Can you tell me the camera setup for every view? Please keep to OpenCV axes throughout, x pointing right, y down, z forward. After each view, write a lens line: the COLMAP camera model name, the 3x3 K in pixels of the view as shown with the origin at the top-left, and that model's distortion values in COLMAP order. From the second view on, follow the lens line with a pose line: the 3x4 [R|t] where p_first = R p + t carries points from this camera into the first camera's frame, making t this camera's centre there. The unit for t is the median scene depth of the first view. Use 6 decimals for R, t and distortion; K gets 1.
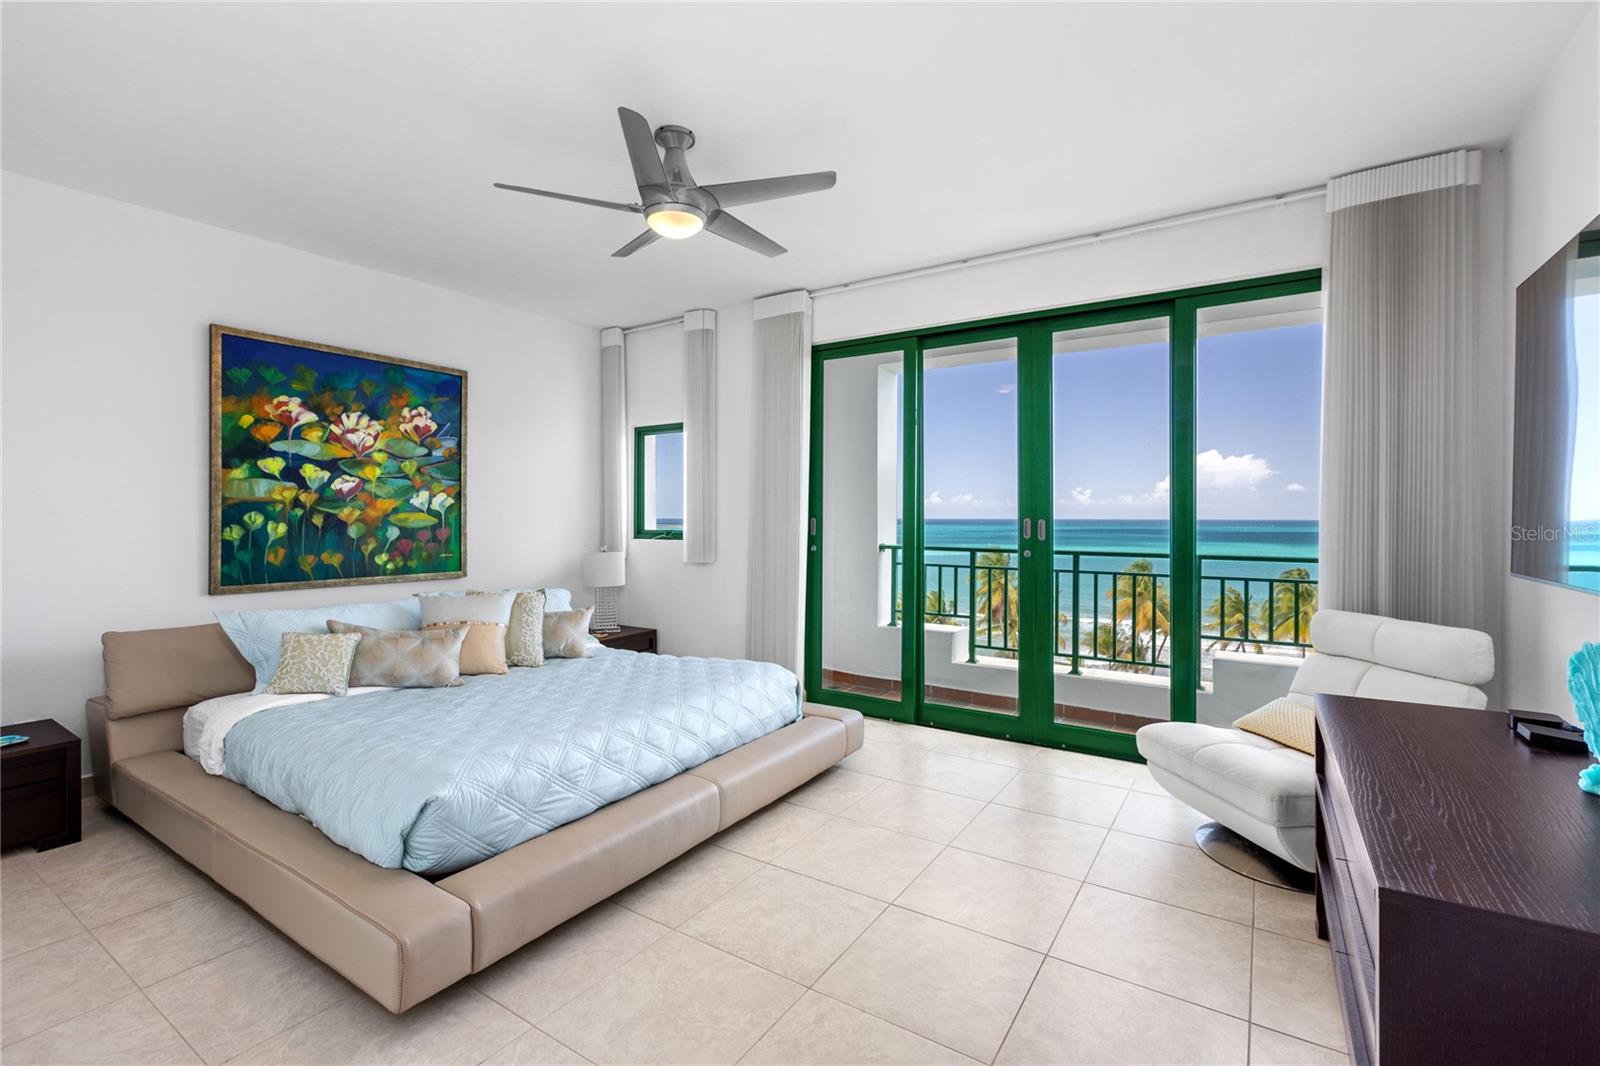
lens RADIAL K [[720.5, 0, 800.6], [0, 720.5, 522.8], [0, 0, 1]] dist [-0.002219, 0.009067]
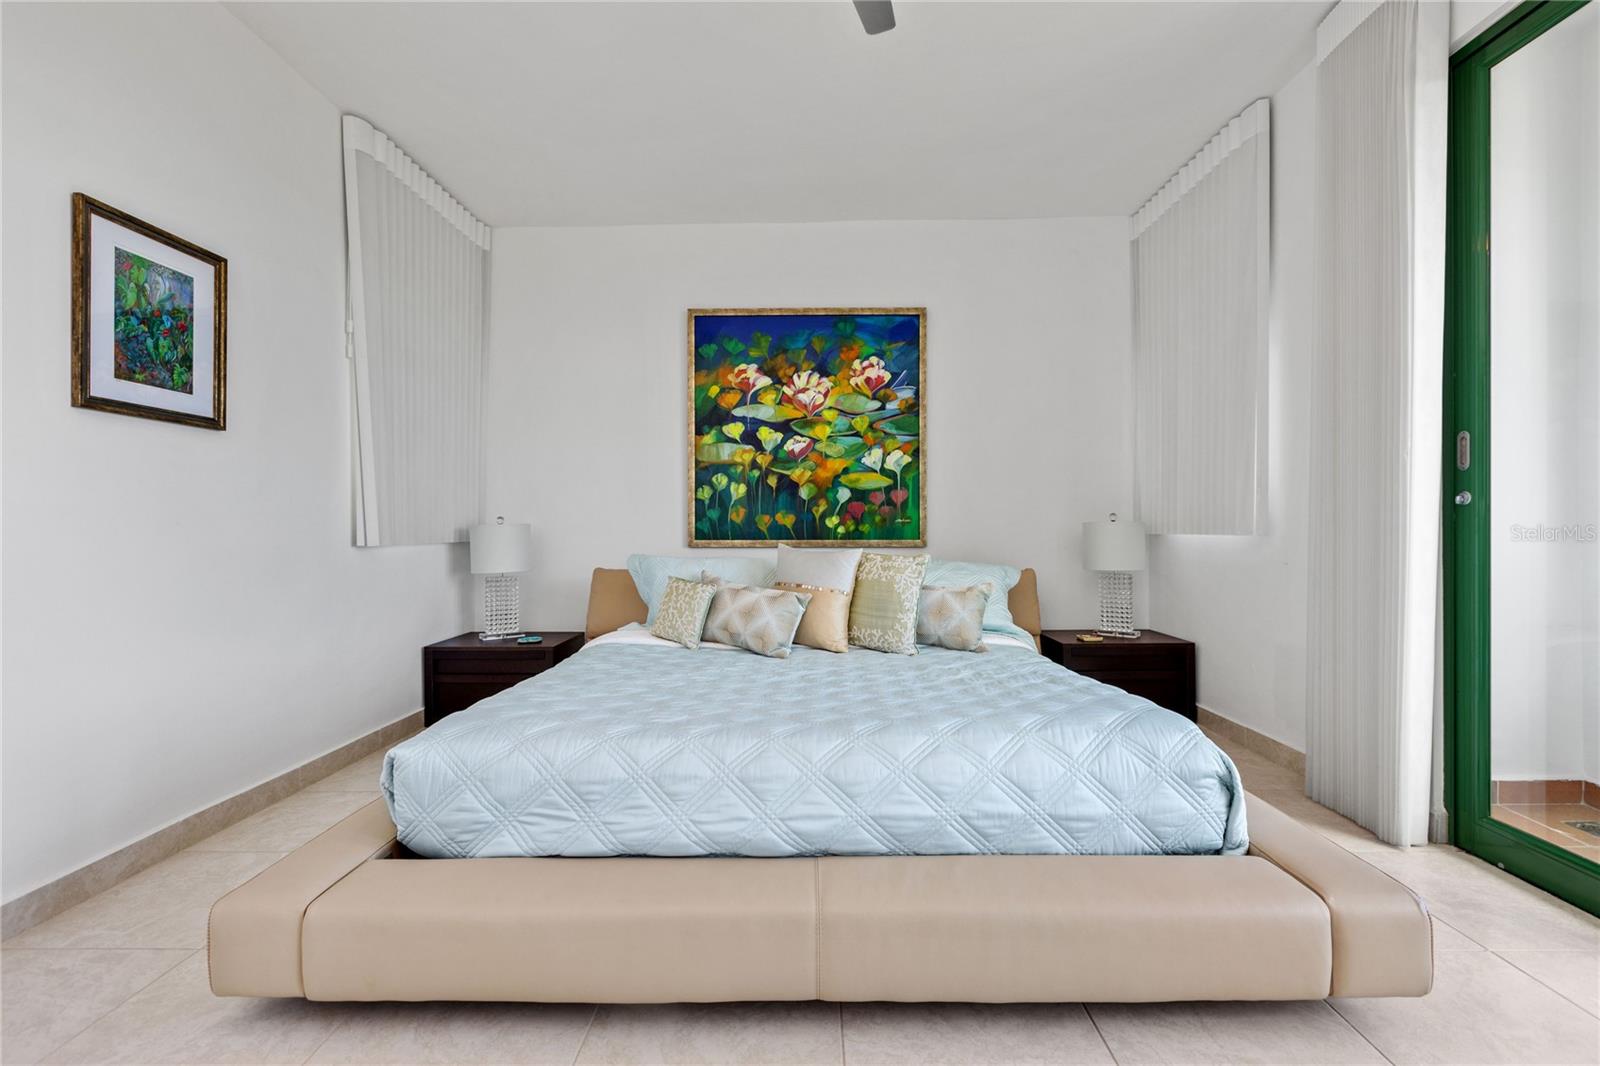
lens RADIAL K [[720.5, 0, 800.6], [0, 720.5, 522.8], [0, 0, 1]] dist [-0.002219, 0.009067]
pose [[0.536973, -0.009573, -0.843545, 0.205411], [-0.002339, 0.999915, -0.012836, 0.065967], [0.843596, 0.008866, 0.536905, 0.468829]]
